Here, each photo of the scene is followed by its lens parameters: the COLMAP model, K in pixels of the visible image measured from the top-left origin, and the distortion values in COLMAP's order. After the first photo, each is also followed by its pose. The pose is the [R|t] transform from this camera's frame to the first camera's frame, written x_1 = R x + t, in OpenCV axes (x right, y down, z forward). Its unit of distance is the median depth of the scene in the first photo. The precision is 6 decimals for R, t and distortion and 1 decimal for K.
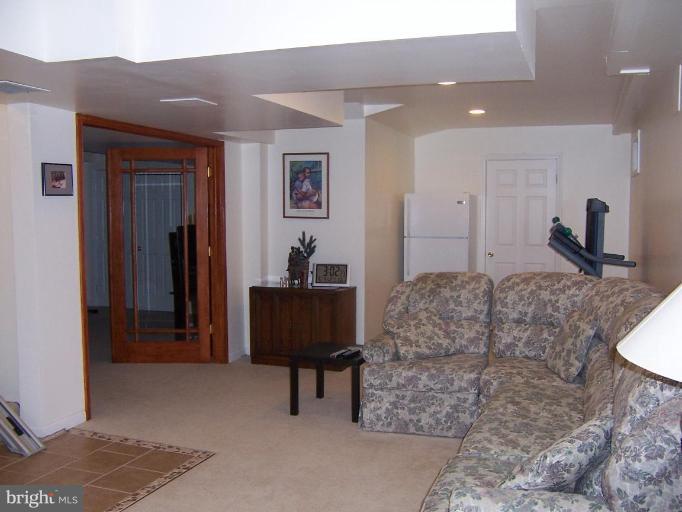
lens RADIAL K [[683.4, 0, 341.0], [0, 683.4, 260.3], [0, 0, 1]] dist [-0.097621, 0.000000]
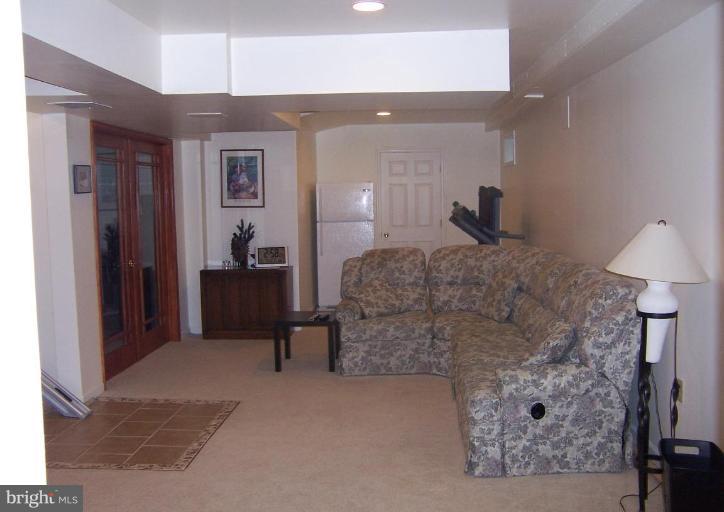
lens RADIAL K [[742.9, 0, 361.2], [0, 742.9, 253.2], [0, 0, 1]] dist [-0.175410, 0.000000]
pose [[0.953810, -0.039956, 0.297741, -0.326265], [0.037883, 0.999201, 0.012734, 0.007754], [-0.298012, -0.000867, 0.954562, -0.305547]]
